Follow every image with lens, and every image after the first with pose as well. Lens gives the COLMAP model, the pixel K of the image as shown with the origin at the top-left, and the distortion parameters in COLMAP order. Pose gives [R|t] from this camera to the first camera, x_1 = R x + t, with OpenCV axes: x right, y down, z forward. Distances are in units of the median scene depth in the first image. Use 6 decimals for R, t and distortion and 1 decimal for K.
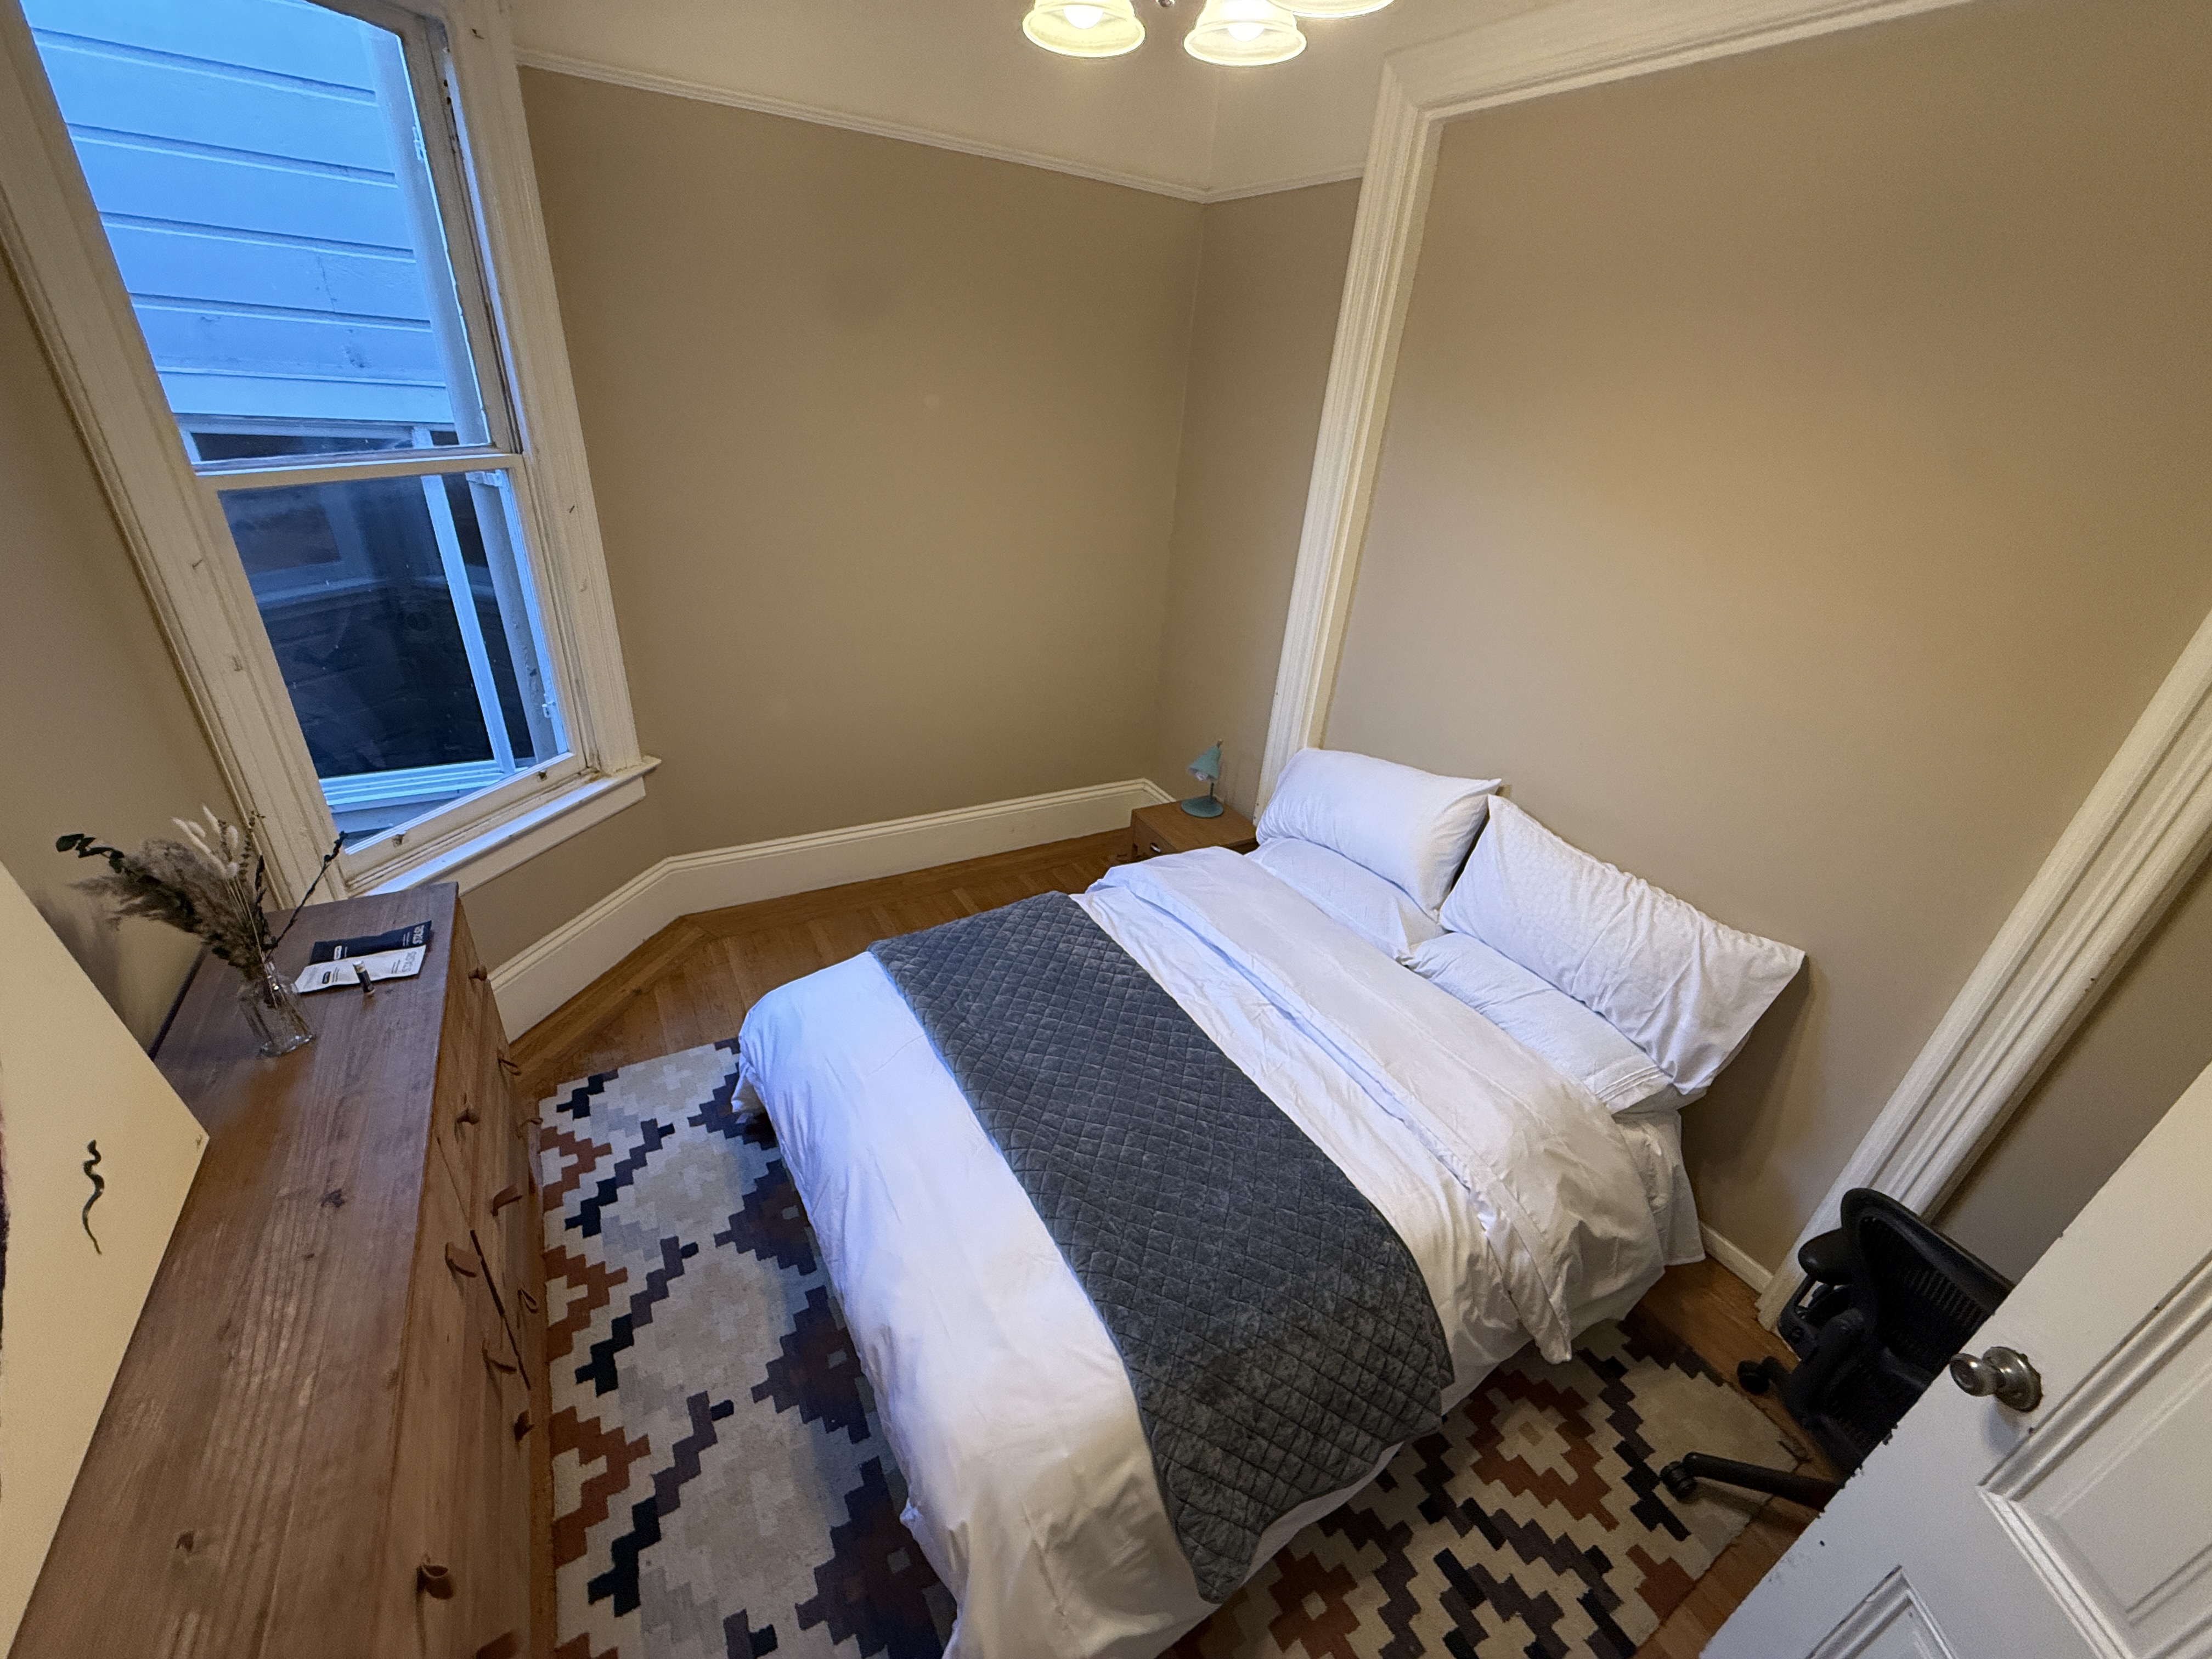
lens RADIAL K [[873.8, 0, 1098.7], [0, 873.8, 830.4], [0, 0, 1]] dist [0.000551, 0.000199]
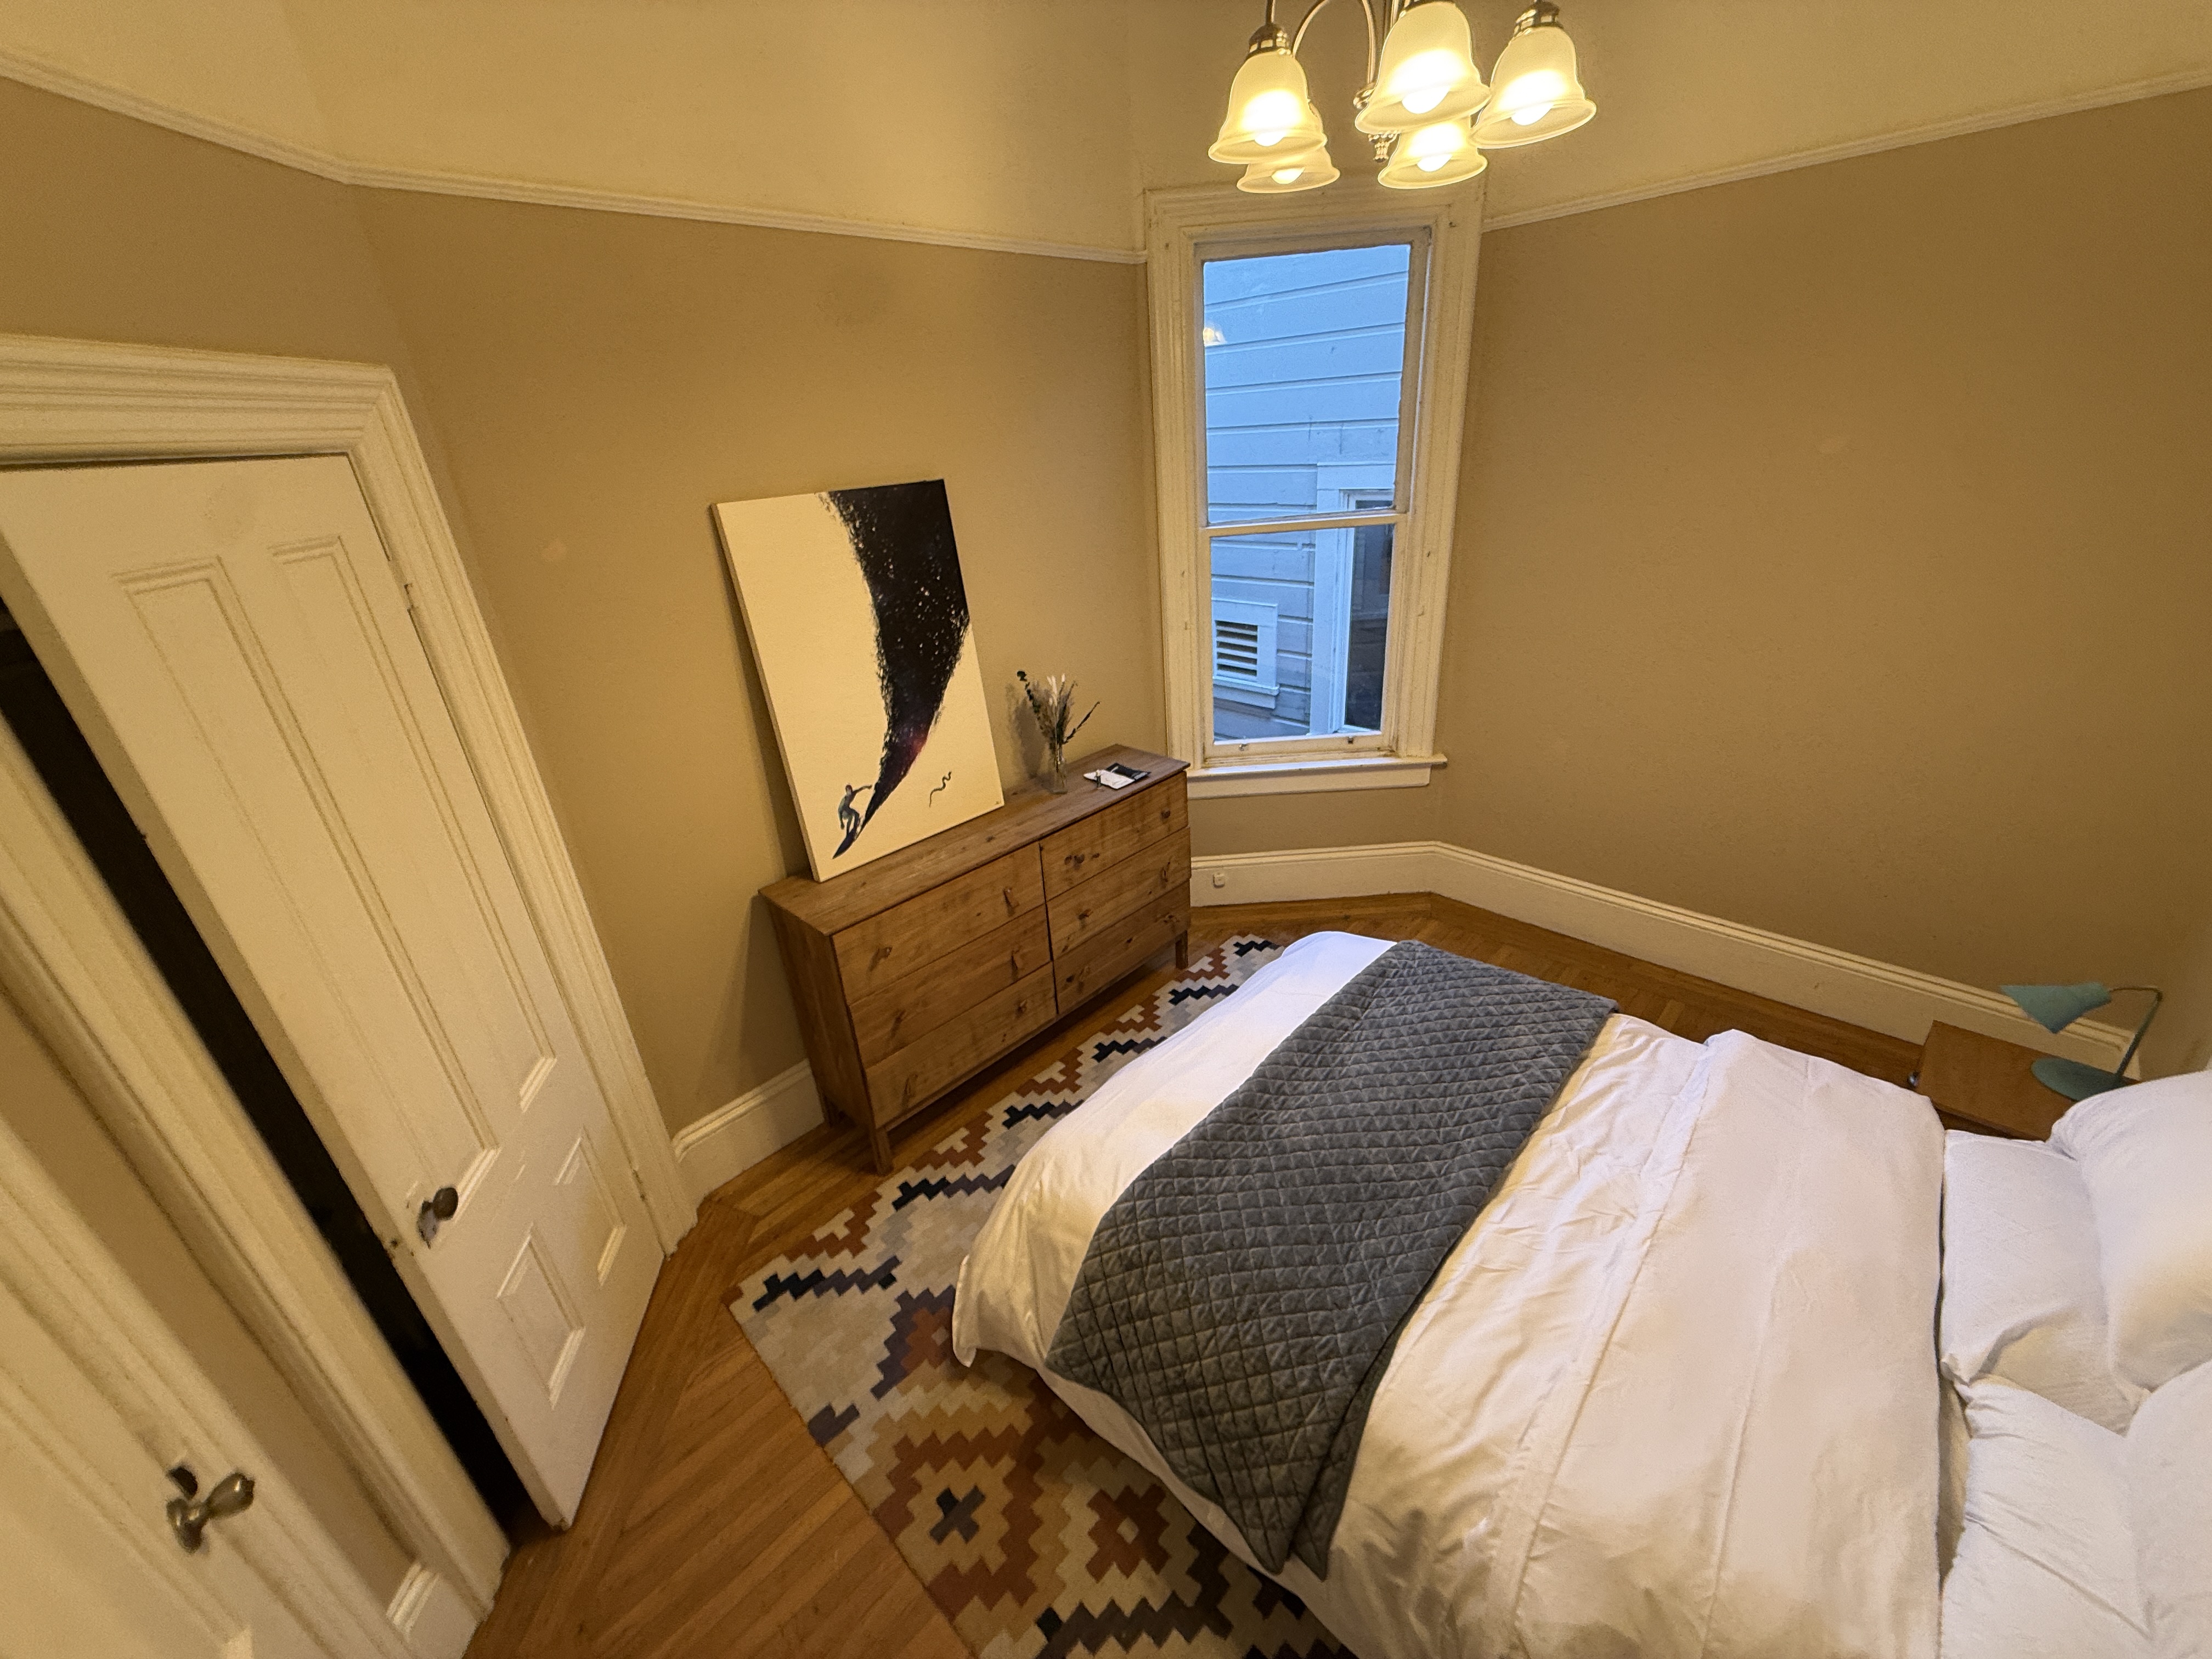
lens RADIAL K [[873.8, 0, 1102.7], [0, 873.8, 826.9], [0, 0, 1]] dist [0.000551, 0.000199]
pose [[0.266926, 0.322723, -0.908075, 0.587050], [-0.364582, 0.906049, 0.214836, -0.096098], [0.892093, 0.273723, 0.359507, 0.195966]]
